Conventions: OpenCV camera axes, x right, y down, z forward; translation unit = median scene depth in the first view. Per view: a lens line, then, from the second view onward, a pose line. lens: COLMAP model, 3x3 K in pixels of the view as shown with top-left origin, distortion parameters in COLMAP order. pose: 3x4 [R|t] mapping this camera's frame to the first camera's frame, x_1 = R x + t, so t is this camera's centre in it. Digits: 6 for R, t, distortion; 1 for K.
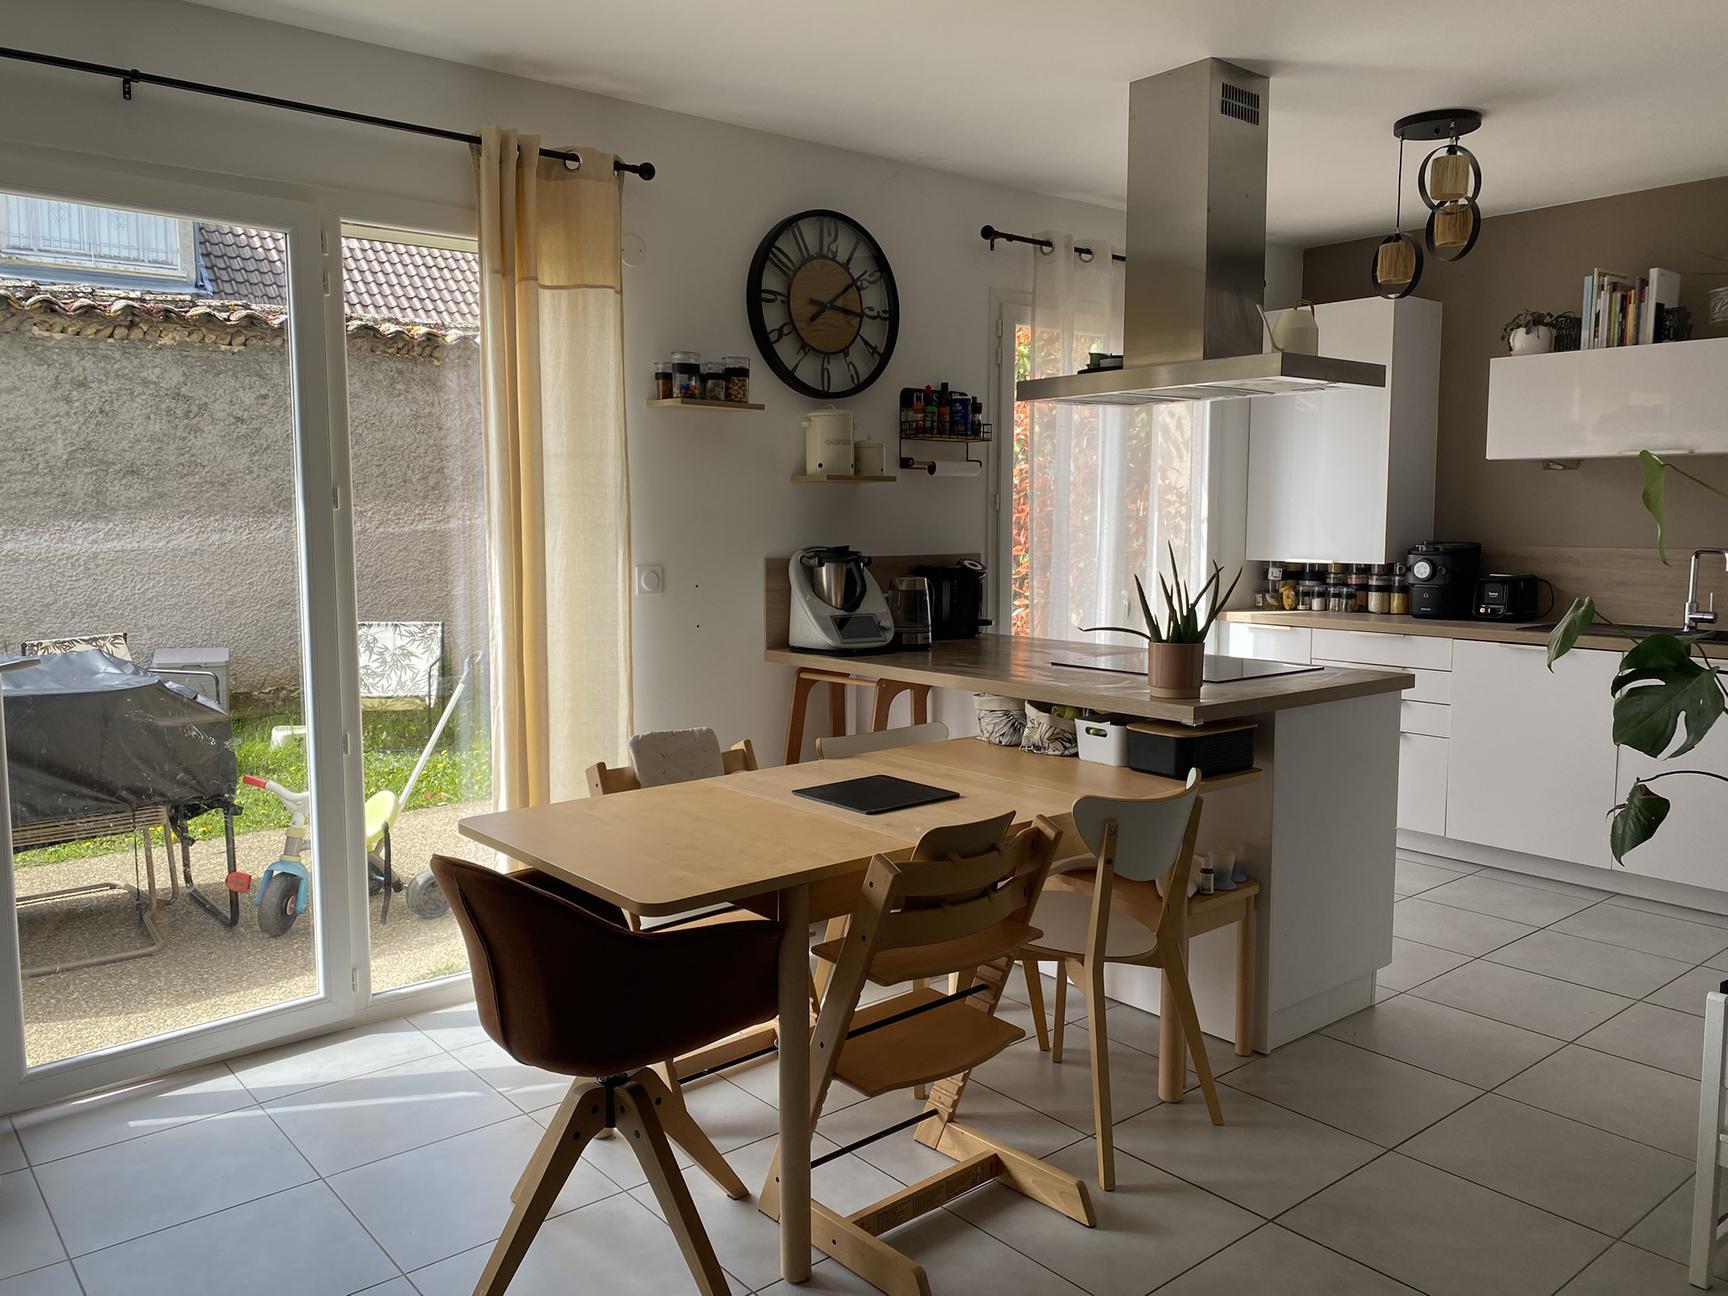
lens RADIAL K [[1312.9, 0, 864.0], [0, 1312.9, 648.0], [0, 0, 1]] dist [0.135222, -0.248302]
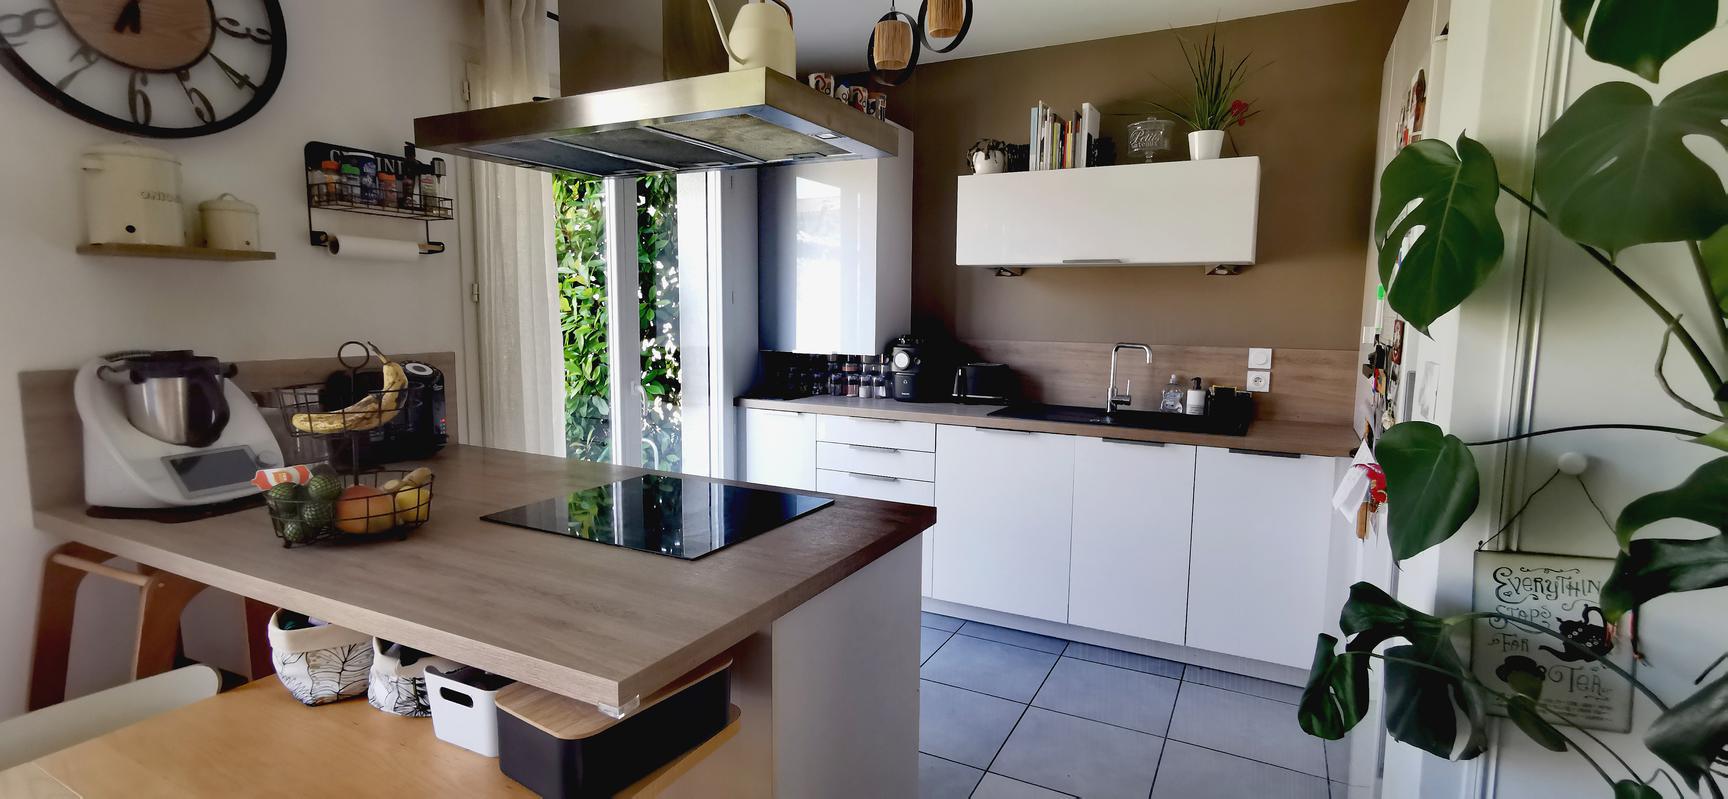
lens RADIAL K [[797.8, 0, 864.0], [0, 797.8, 399.5], [0, 0, 1]] dist [0.011238, 0.000379]
pose [[0.924388, -0.033193, 0.380007, 0.146938], [0.027769, 0.999419, 0.019748, -0.047697], [-0.380441, -0.007702, 0.924773, 0.448455]]
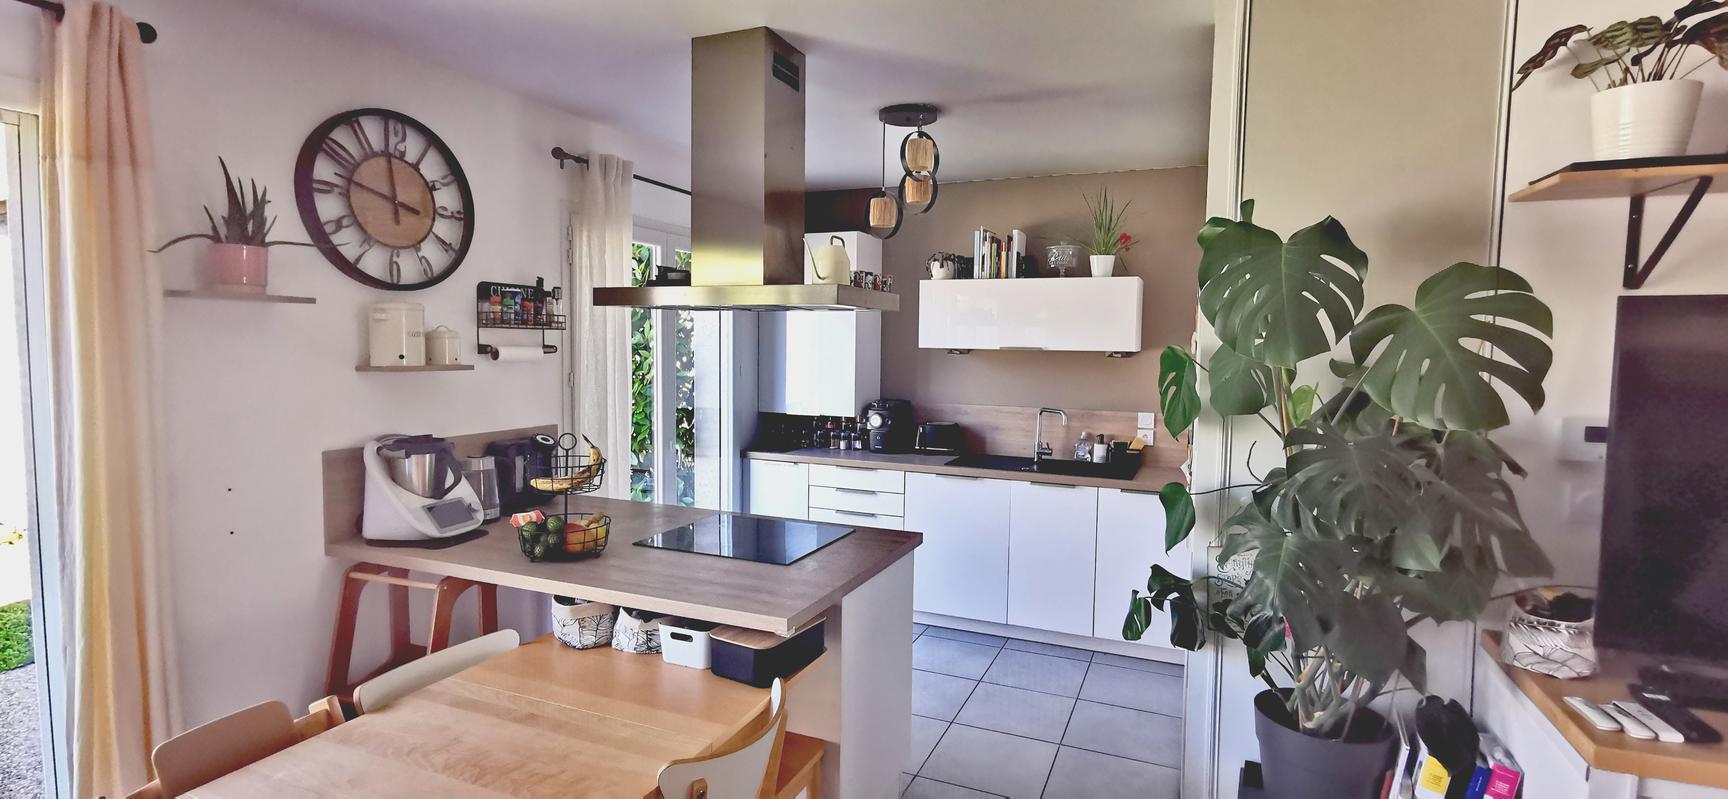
lens RADIAL K [[797.8, 0, 864.0], [0, 797.8, 399.5], [0, 0, 1]] dist [0.011238, 0.000379]
pose [[0.892146, -0.017826, 0.451395, 0.012796], [0.031340, 0.999256, -0.022480, -0.075417], [-0.450658, 0.034202, 0.892041, 0.270148]]
